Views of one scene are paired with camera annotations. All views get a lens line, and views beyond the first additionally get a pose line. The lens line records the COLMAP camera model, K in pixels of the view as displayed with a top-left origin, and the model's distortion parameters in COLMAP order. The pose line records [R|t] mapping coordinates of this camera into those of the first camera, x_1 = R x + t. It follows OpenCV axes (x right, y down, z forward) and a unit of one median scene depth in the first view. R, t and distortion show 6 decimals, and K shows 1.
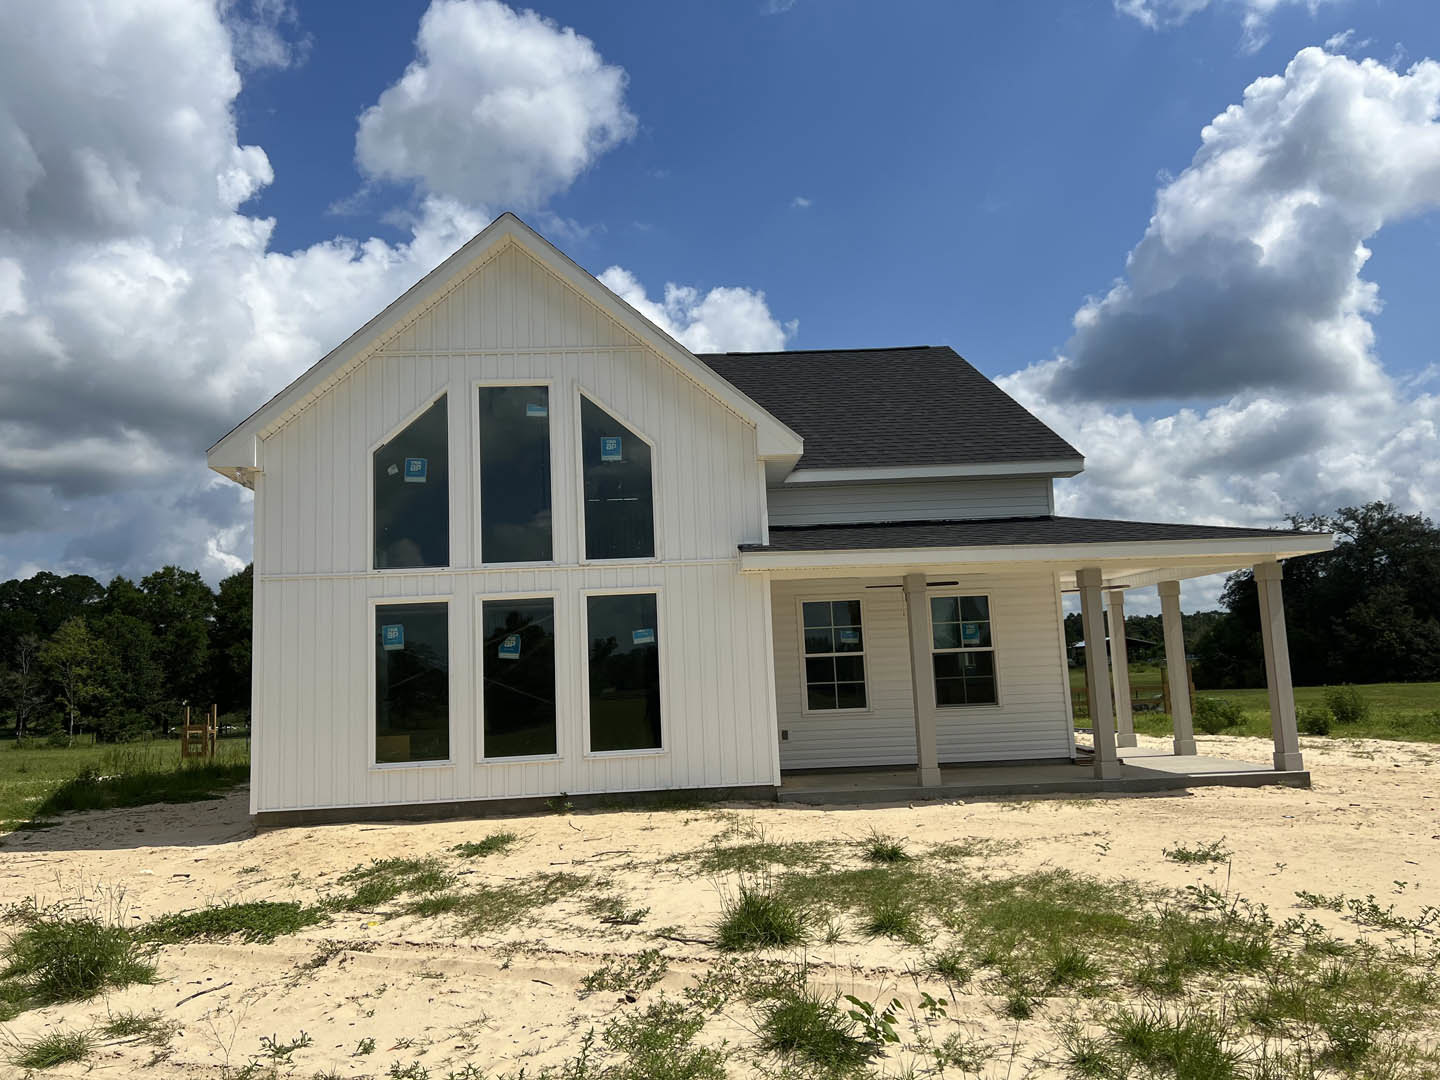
lens RADIAL K [[1091.7, 0, 719.3], [0, 1091.7, 542.1], [0, 0, 1]] dist [0.067269, -0.001515]
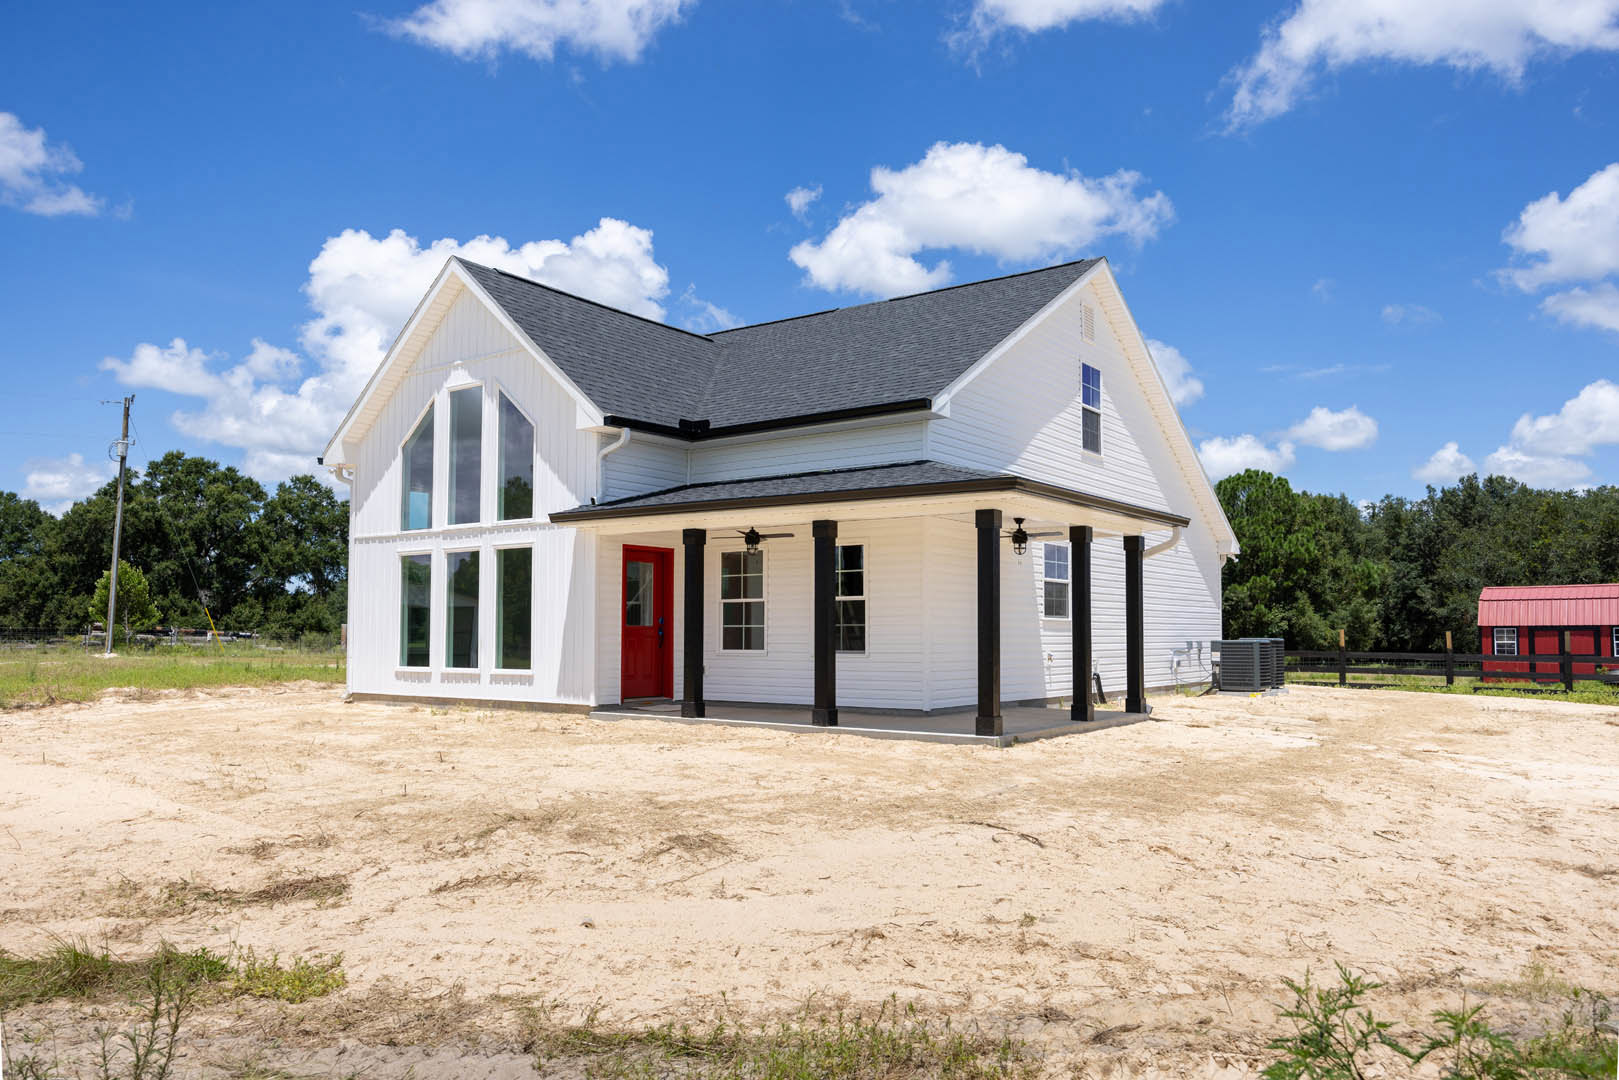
lens RADIAL K [[1216.7, 0, 806.2], [0, 1216.7, 542.4], [0, 0, 1]] dist [0.003929, 0.003581]
pose [[0.761705, -0.006928, -0.647886, 1.071940], [0.043340, 0.998248, 0.040279, -0.000399], [0.646472, -0.058760, 0.760671, 0.145013]]
